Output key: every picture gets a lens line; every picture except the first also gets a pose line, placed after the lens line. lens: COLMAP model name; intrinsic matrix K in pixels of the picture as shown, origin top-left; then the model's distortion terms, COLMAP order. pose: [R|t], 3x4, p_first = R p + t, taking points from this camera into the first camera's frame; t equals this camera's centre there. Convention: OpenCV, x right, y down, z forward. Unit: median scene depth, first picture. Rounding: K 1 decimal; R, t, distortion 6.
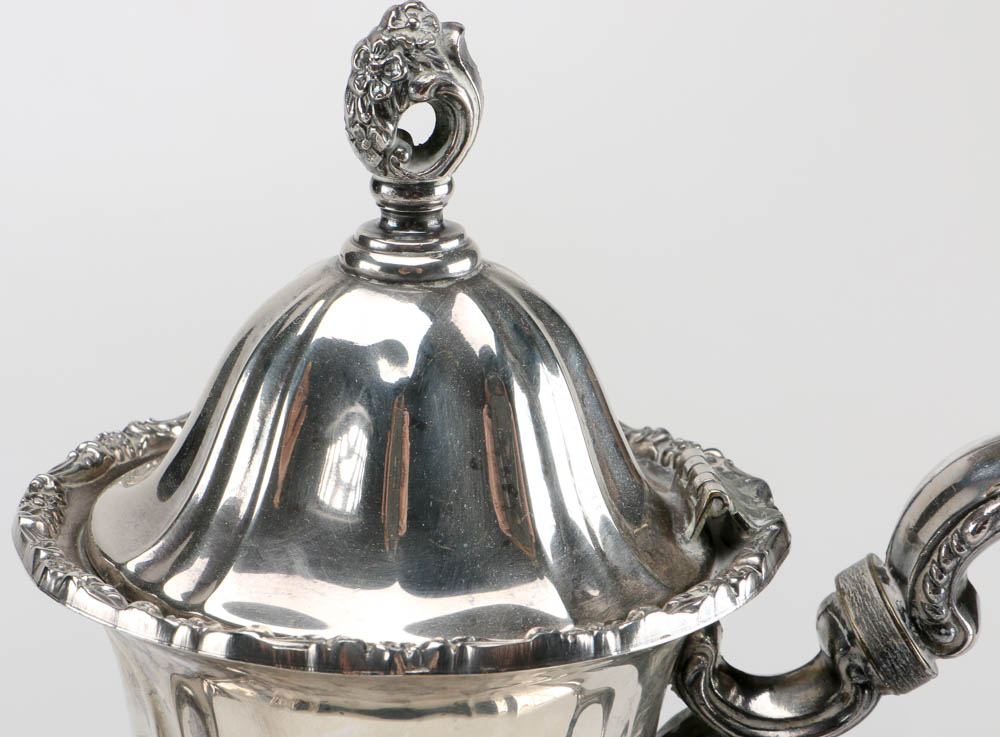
lens RADIAL K [[2077.4, 0, 405.9], [0, 2077.4, 367.7], [0, 0, 1]] dist [-0.038049, -0.024252]
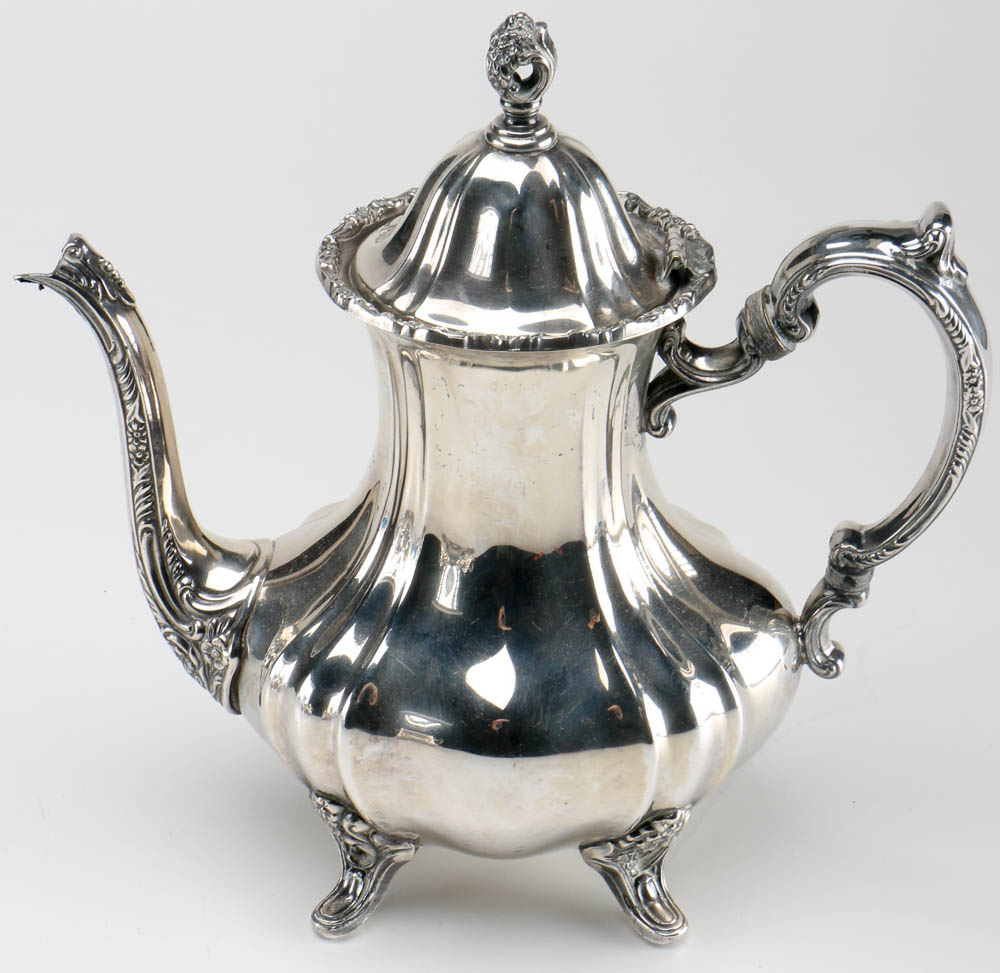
lens RADIAL K [[2610.3, 0, 500.0], [0, 2610.3, 486.5], [0, 0, 1]] dist [0.014343, 0.332899]
pose [[0.998456, 0.022756, -0.050674, 0.117698], [-0.010286, 0.972205, 0.233907, -0.313904], [0.054588, -0.233024, 0.970938, -1.495666]]
